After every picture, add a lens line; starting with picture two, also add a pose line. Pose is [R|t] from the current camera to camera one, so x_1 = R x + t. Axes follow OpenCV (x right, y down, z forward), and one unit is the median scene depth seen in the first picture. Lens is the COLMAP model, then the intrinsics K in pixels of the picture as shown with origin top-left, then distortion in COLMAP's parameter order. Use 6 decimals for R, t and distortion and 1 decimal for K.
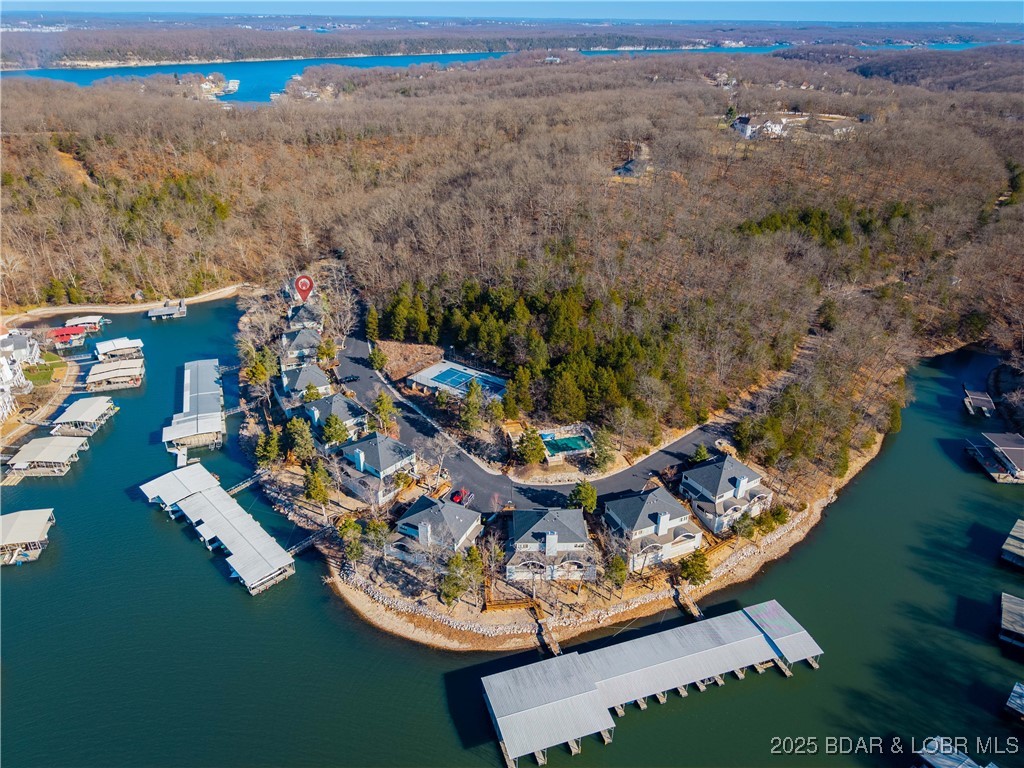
lens RADIAL K [[678.8, 0, 509.3], [0, 678.8, 386.3], [0, 0, 1]] dist [0.022792, -0.023803]
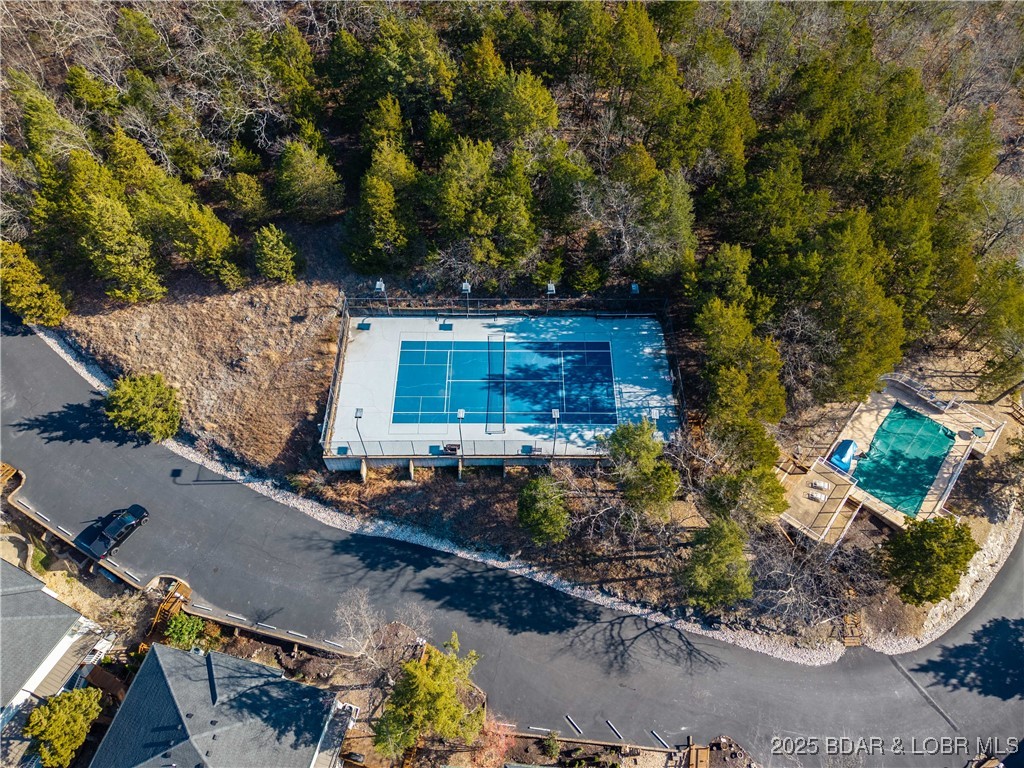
lens RADIAL K [[678.8, 0, 509.3], [0, 678.8, 386.3], [0, 0, 1]] dist [0.022792, -0.023803]
pose [[0.812532, -0.485373, 0.322808, -0.182616], [0.275495, 0.807784, 0.521140, -0.190074], [-0.513707, -0.334511, 0.790068, 0.795914]]
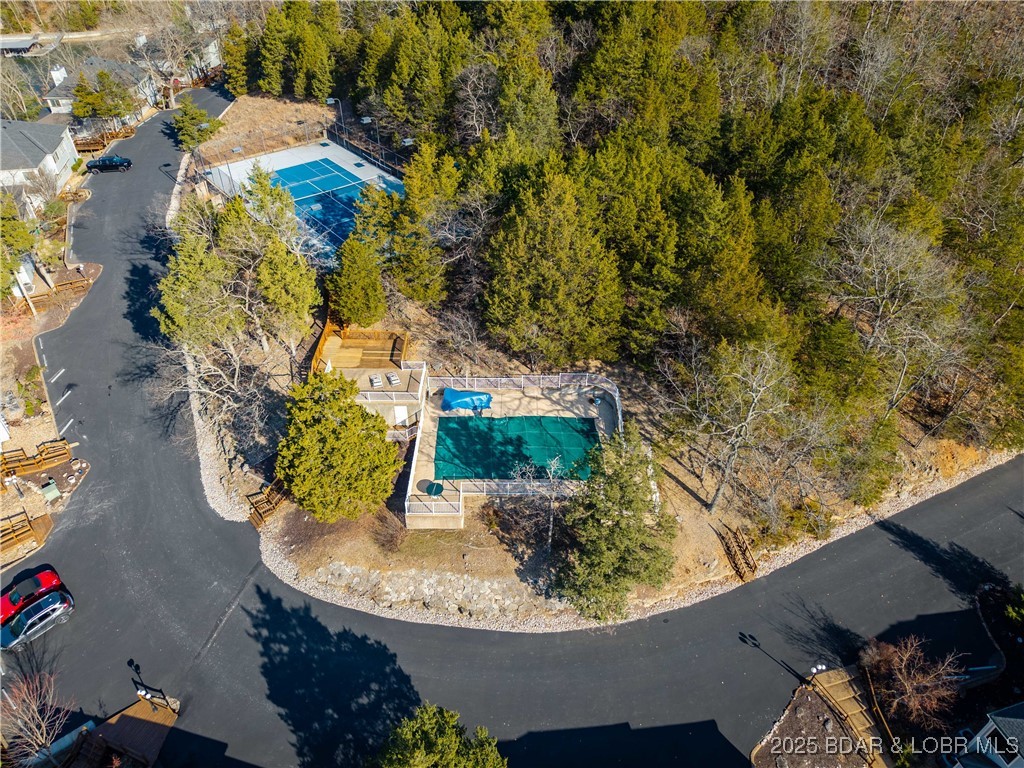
lens RADIAL K [[678.8, 0, 509.3], [0, 678.8, 386.3], [0, 0, 1]] dist [0.022792, -0.023803]
pose [[0.966200, 0.162412, -0.200199, 0.127532], [-0.119658, 0.970406, 0.209748, 0.005940], [0.228339, -0.178703, 0.957040, 0.713666]]
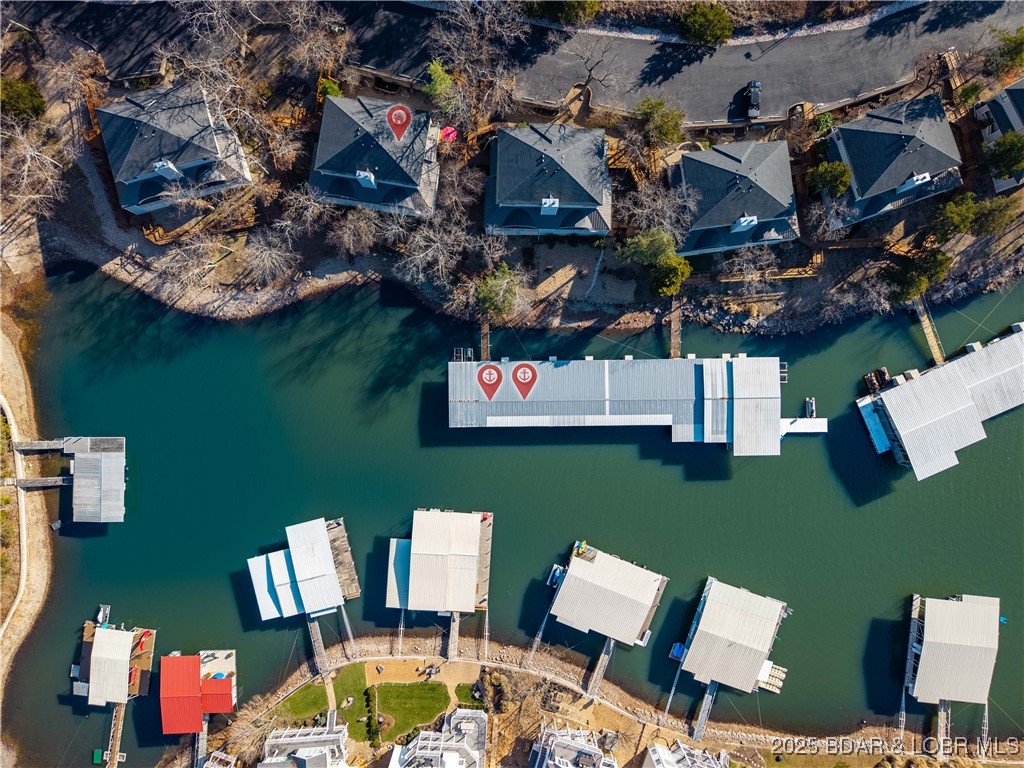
lens RADIAL K [[678.8, 0, 509.3], [0, 678.8, 386.3], [0, 0, 1]] dist [0.022792, -0.023803]
pose [[0.360360, -0.932809, -0.002992, -0.548039], [0.437813, 0.166300, 0.883552, -0.542361], [-0.823687, -0.319706, 0.468324, 0.966511]]
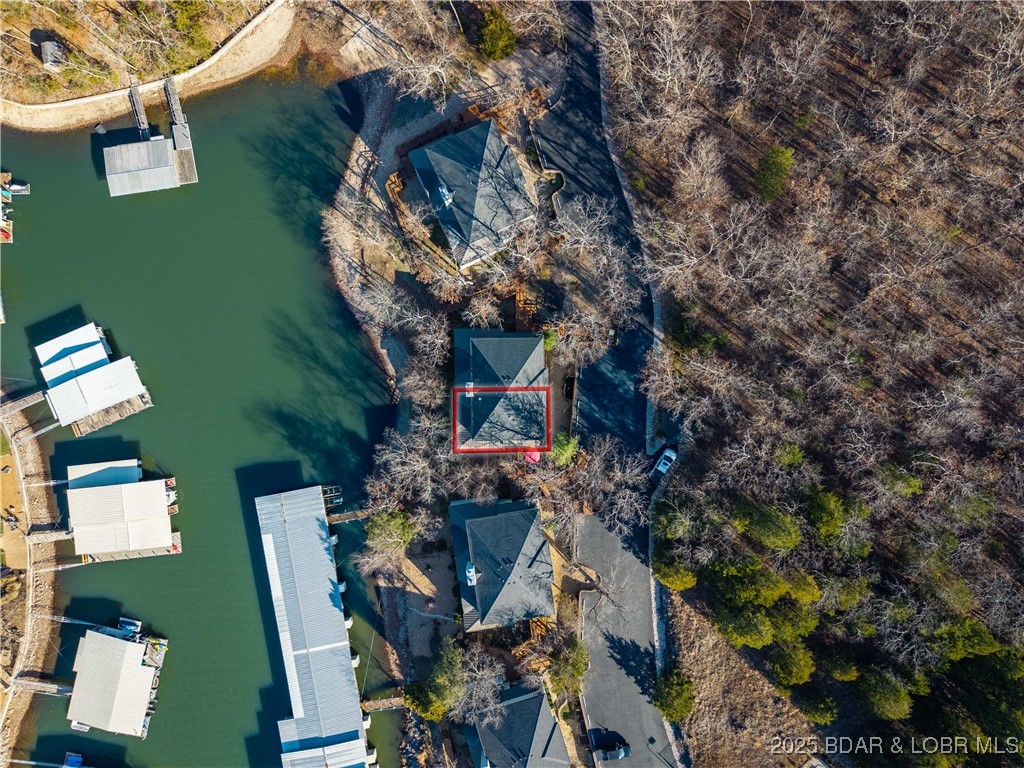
lens RADIAL K [[678.8, 0, 509.3], [0, 678.8, 386.3], [0, 0, 1]] dist [0.022792, -0.023803]
pose [[0.979611, 0.200743, 0.007974, -0.410773], [-0.104309, 0.474296, 0.874164, -0.626424], [0.171700, -0.857173, 0.485566, 1.106321]]
